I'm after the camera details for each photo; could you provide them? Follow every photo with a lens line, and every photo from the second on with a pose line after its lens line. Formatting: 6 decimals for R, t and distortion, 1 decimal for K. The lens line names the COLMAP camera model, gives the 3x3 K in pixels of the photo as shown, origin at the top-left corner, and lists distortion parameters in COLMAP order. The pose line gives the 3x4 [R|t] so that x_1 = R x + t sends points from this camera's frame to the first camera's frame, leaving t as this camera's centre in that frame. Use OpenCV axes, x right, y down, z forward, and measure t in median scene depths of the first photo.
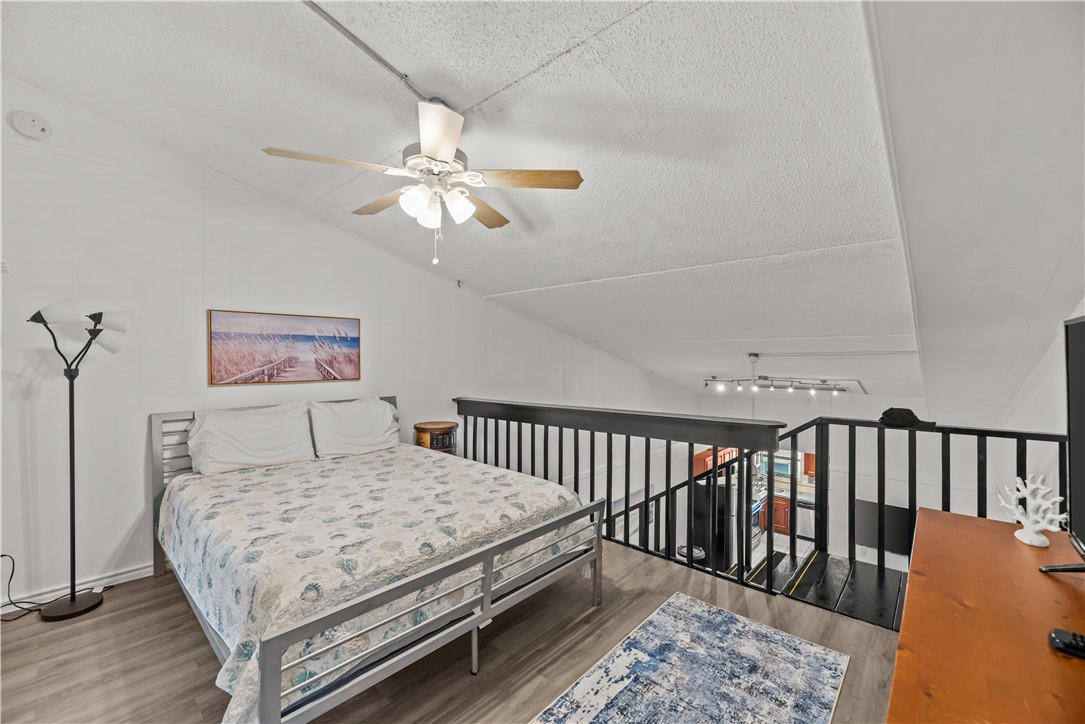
lens RADIAL K [[443.8, 0, 544.1], [0, 443.8, 367.8], [0, 0, 1]] dist [-0.001559, -0.000446]
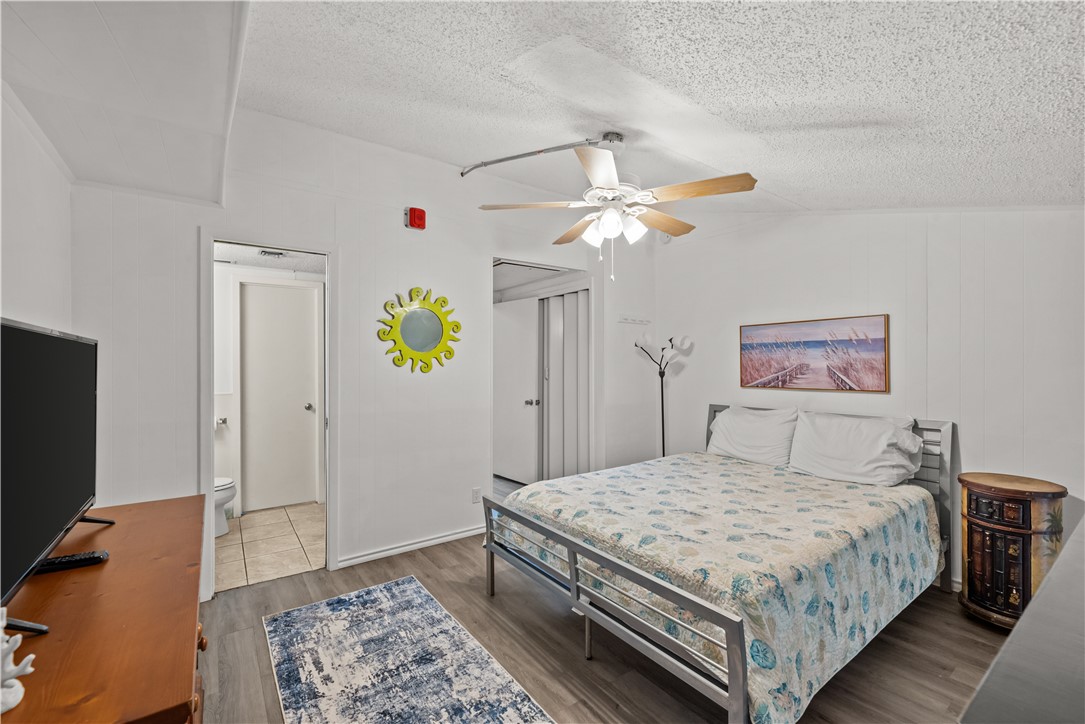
lens RADIAL K [[457.7, 0, 542.5], [0, 457.7, 379.7], [0, 0, 1]] dist [-0.002923, -0.000158]
pose [[-0.213084, 0.031236, -0.976534, 0.609862], [-0.020473, 0.999127, 0.036426, -0.015848], [0.976819, 0.027754, -0.212258, 0.727180]]
